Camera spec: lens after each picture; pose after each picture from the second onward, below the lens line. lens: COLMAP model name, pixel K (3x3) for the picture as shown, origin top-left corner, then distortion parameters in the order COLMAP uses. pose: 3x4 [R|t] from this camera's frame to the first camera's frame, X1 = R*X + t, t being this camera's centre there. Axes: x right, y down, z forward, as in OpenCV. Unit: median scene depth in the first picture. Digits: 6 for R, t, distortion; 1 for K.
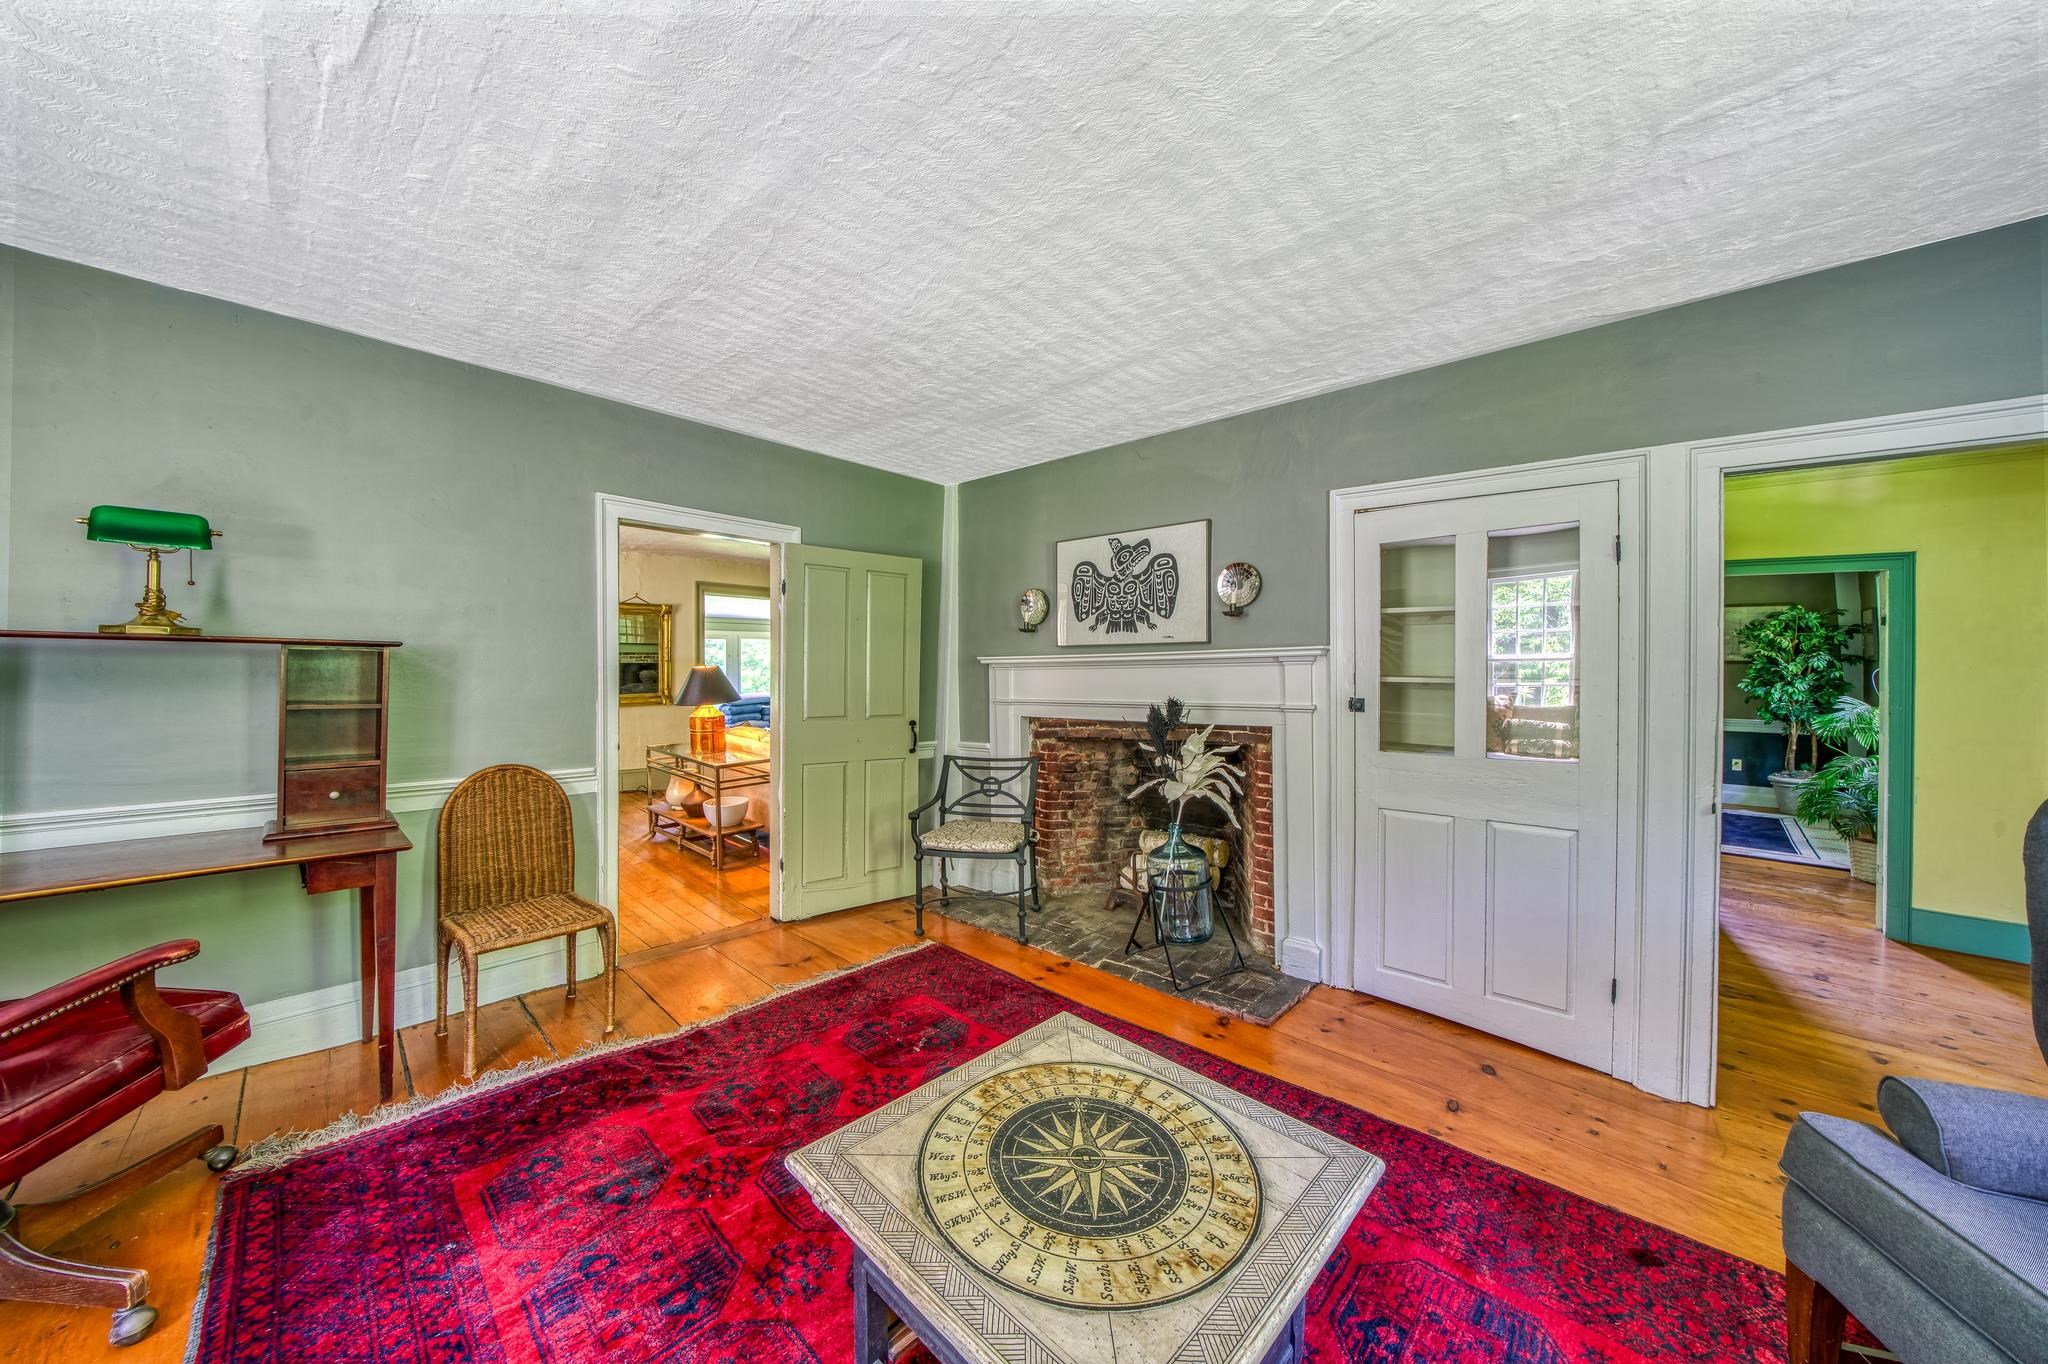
lens RADIAL K [[712.8, 0, 1034.0], [0, 712.8, 666.8], [0, 0, 1]] dist [-0.005134, 0.002274]
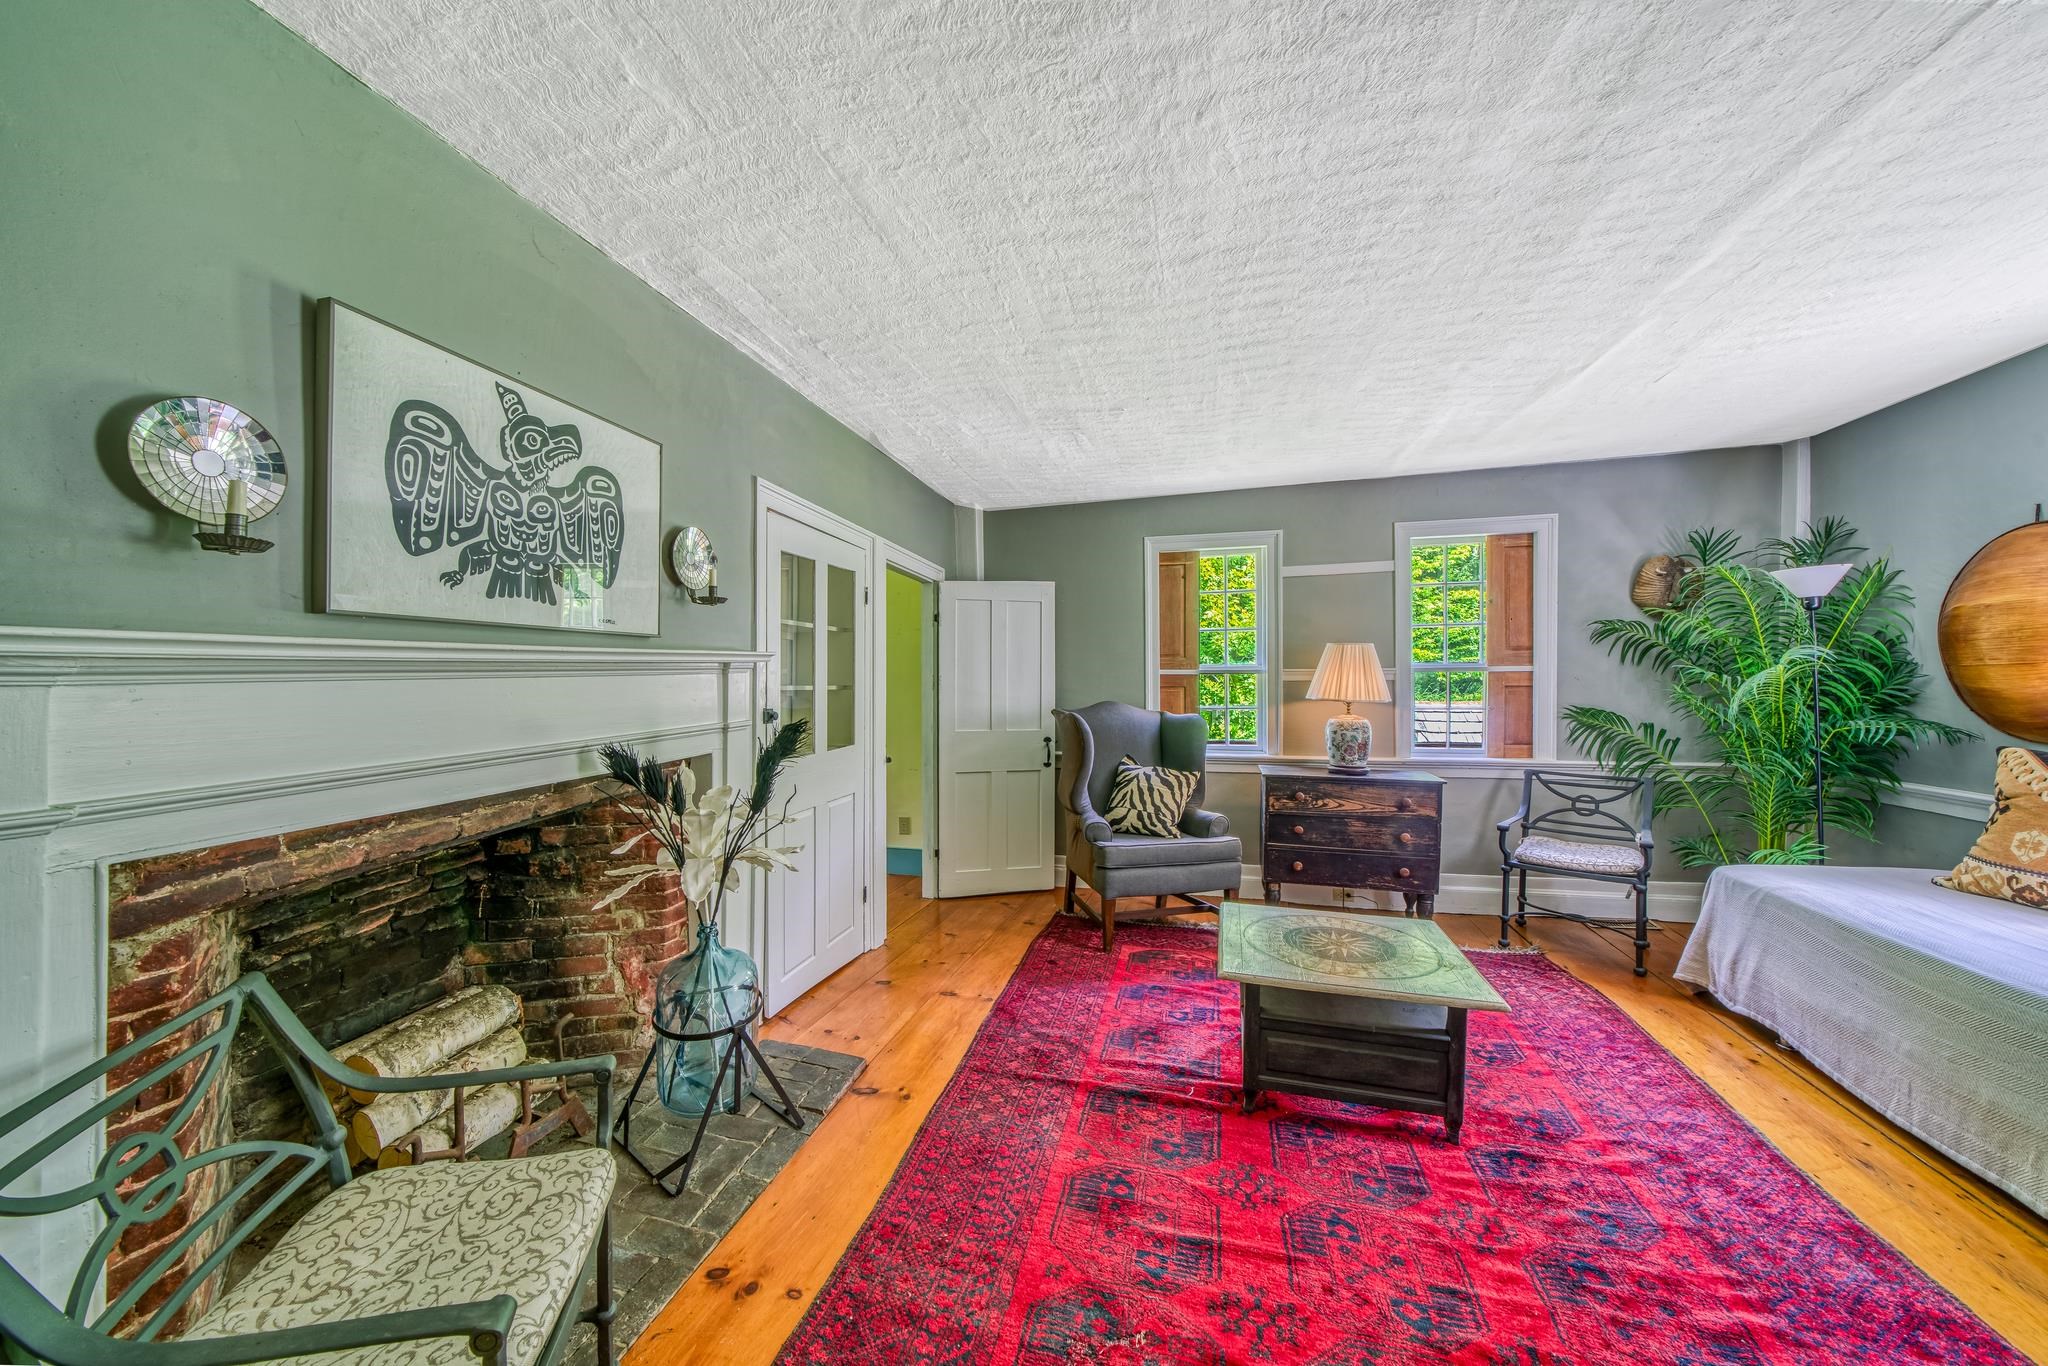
lens RADIAL K [[712.8, 0, 1026.4], [0, 712.8, 679.8], [0, 0, 1]] dist [-0.005134, 0.002274]
pose [[-0.450344, -0.001287, 0.892854, -0.436125], [0.002898, 0.999992, 0.002903, 0.003332], [-0.892850, 0.003894, -0.450337, 0.912815]]
